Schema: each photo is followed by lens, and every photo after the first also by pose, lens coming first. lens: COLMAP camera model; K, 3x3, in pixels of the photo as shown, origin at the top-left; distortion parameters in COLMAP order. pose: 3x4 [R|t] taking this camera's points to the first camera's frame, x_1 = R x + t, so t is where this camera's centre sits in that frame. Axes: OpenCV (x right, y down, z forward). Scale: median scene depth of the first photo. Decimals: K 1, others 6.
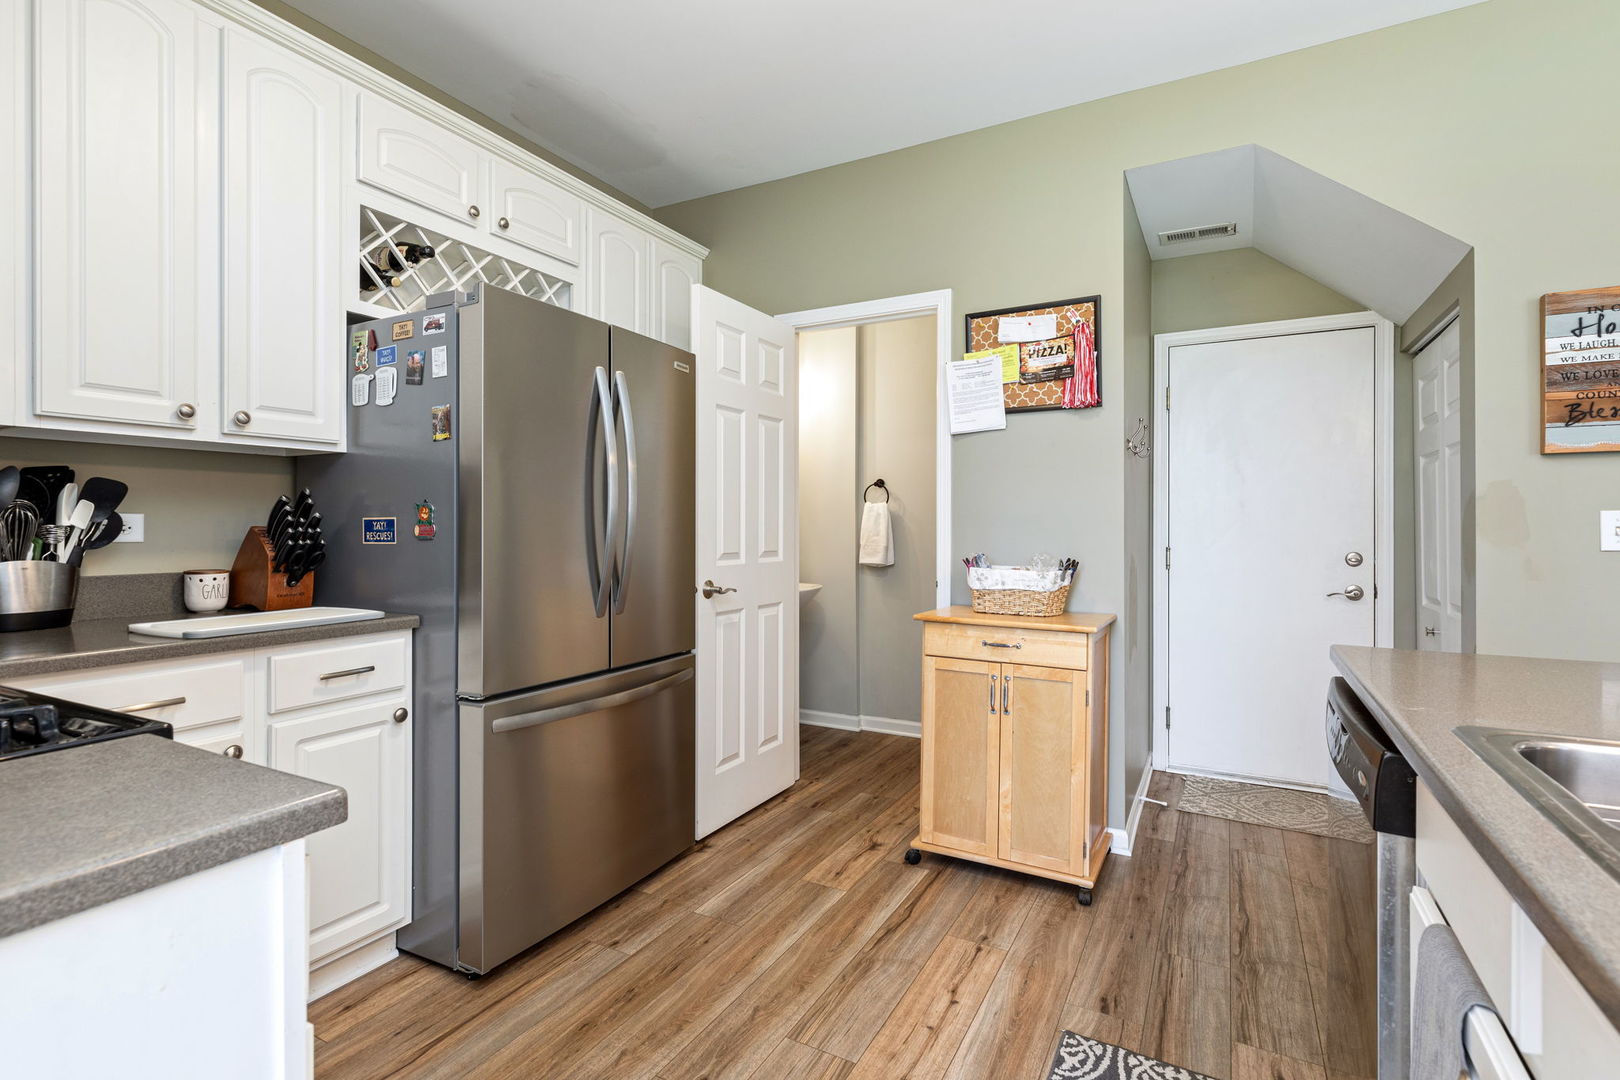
lens RADIAL K [[760.7, 0, 807.6], [0, 760.7, 524.4], [0, 0, 1]] dist [0.006912, -0.005039]
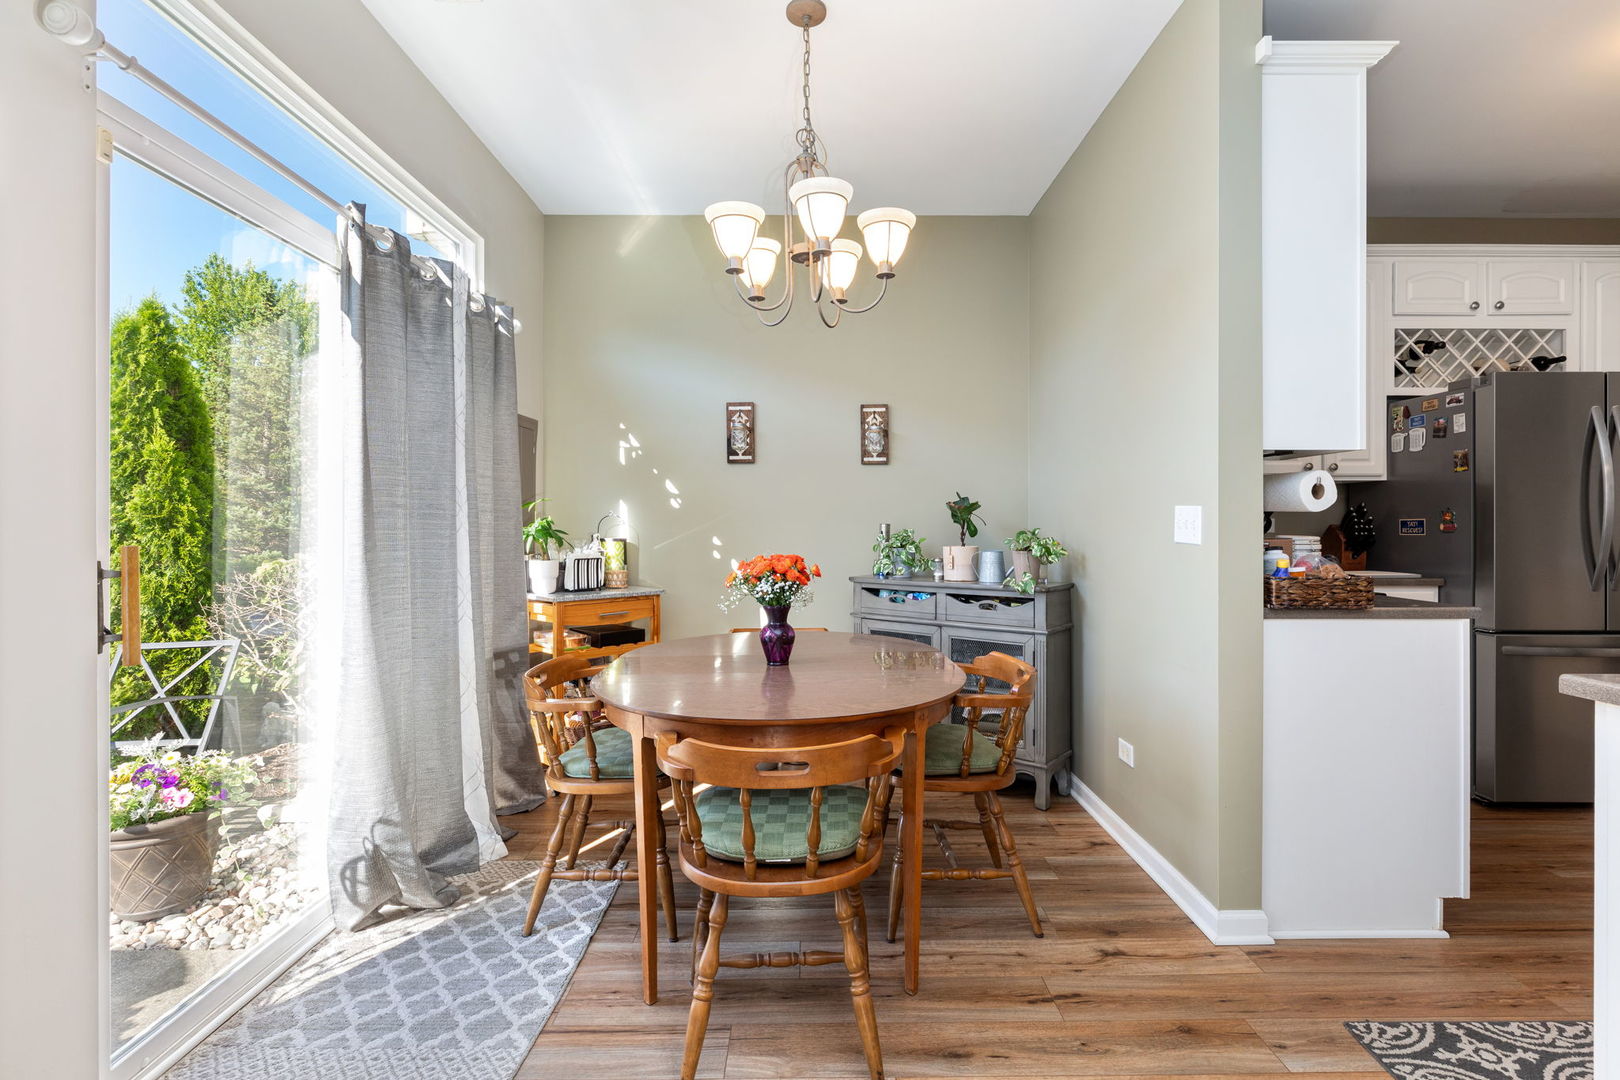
lens RADIAL K [[760.7, 0, 803.1], [0, 760.7, 529.5], [0, 0, 1]] dist [0.006912, -0.005039]
pose [[0.482587, 0.002680, -0.875844, 0.227591], [0.001632, 0.999991, 0.003959, 0.004588], [0.875847, -0.003340, 0.482578, -0.866458]]
